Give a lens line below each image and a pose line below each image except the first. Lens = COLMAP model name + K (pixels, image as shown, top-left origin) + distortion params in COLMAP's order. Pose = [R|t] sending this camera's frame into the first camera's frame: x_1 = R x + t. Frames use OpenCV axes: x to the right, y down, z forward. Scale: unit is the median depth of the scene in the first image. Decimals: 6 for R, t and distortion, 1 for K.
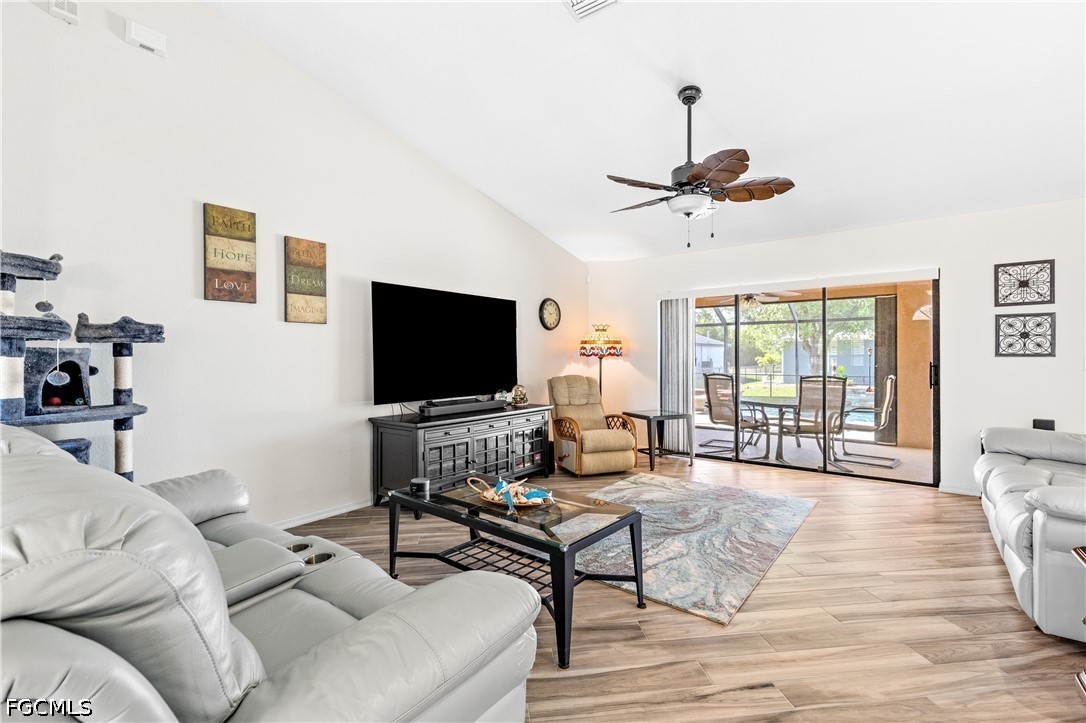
lens RADIAL K [[475.7, 0, 550.5], [0, 475.7, 357.1], [0, 0, 1]] dist [0.000083, 0.000060]
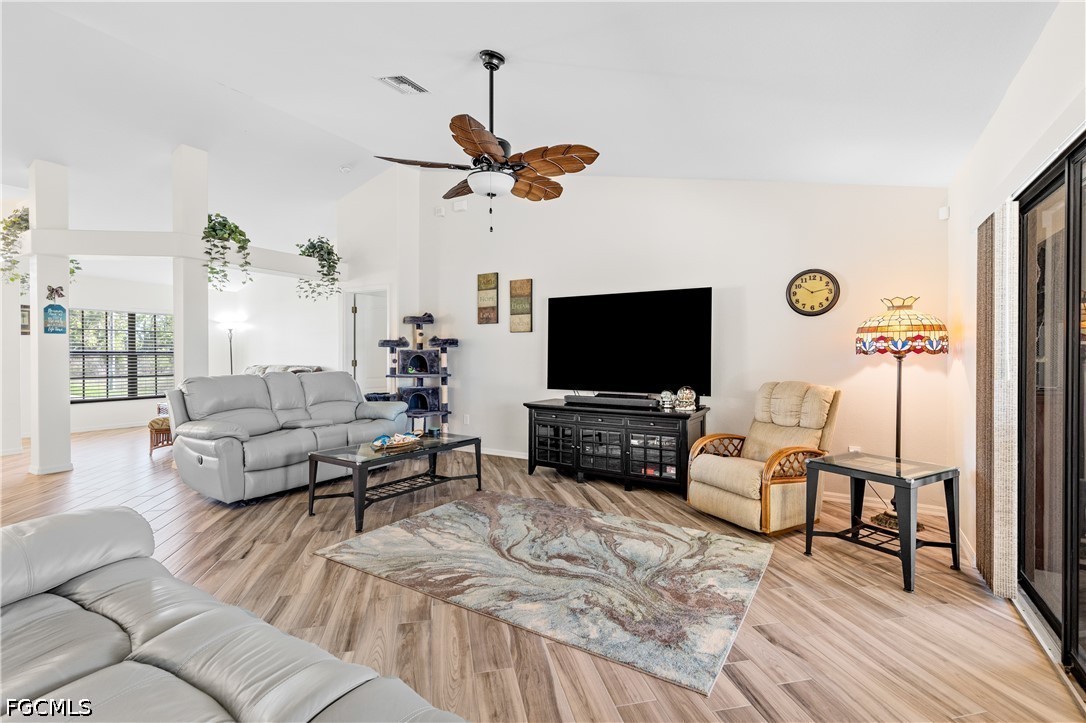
lens RADIAL K [[475.7, 0, 550.5], [0, 475.7, 357.1], [0, 0, 1]] dist [0.000083, 0.000060]
pose [[0.118453, 0.009216, -0.992917, 0.967313], [-0.002422, 0.999957, 0.008992, -0.002562], [0.992957, 0.001340, 0.118470, 0.818656]]
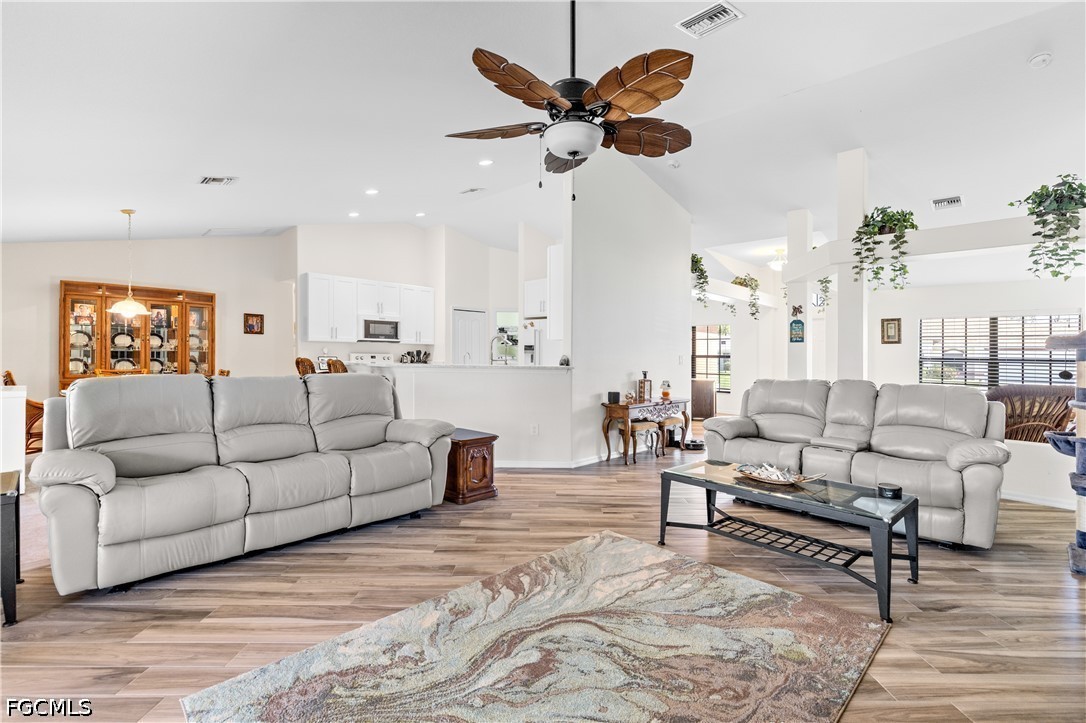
lens RADIAL K [[491.2, 0, 563.8], [0, 491.2, 362.4], [0, 0, 1]] dist [0.001827, 0.000240]
pose [[-0.996628, -0.012057, 0.081157, 0.203471], [-0.010782, 0.999812, 0.016129, -0.000936], [-0.081336, 0.015200, -0.996571, 1.404039]]
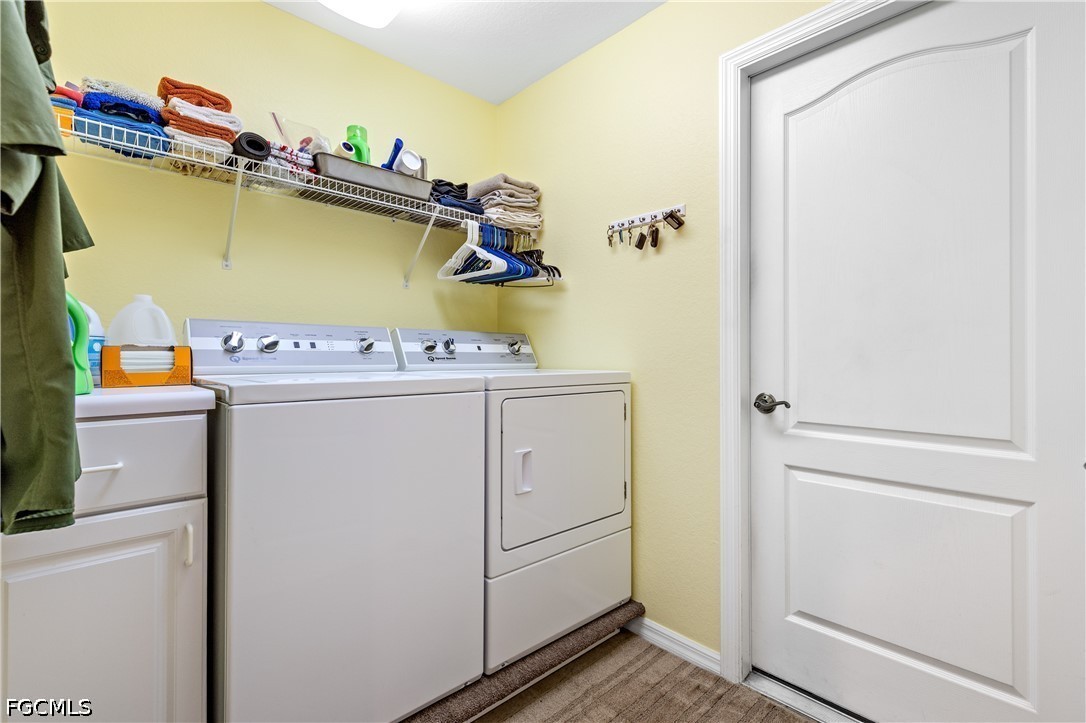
lens RADIAL K [[488.6, 0, 543.0], [0, 488.6, 358.4], [0, 0, 1]] dist [-0.000797, 0.000005]
pose [[-0.987522, 0.002177, 0.157466, 0.641641], [0.002810, 0.999989, 0.003797, 0.033801], [-0.157456, 0.004192, -0.987517, -1.030843]]
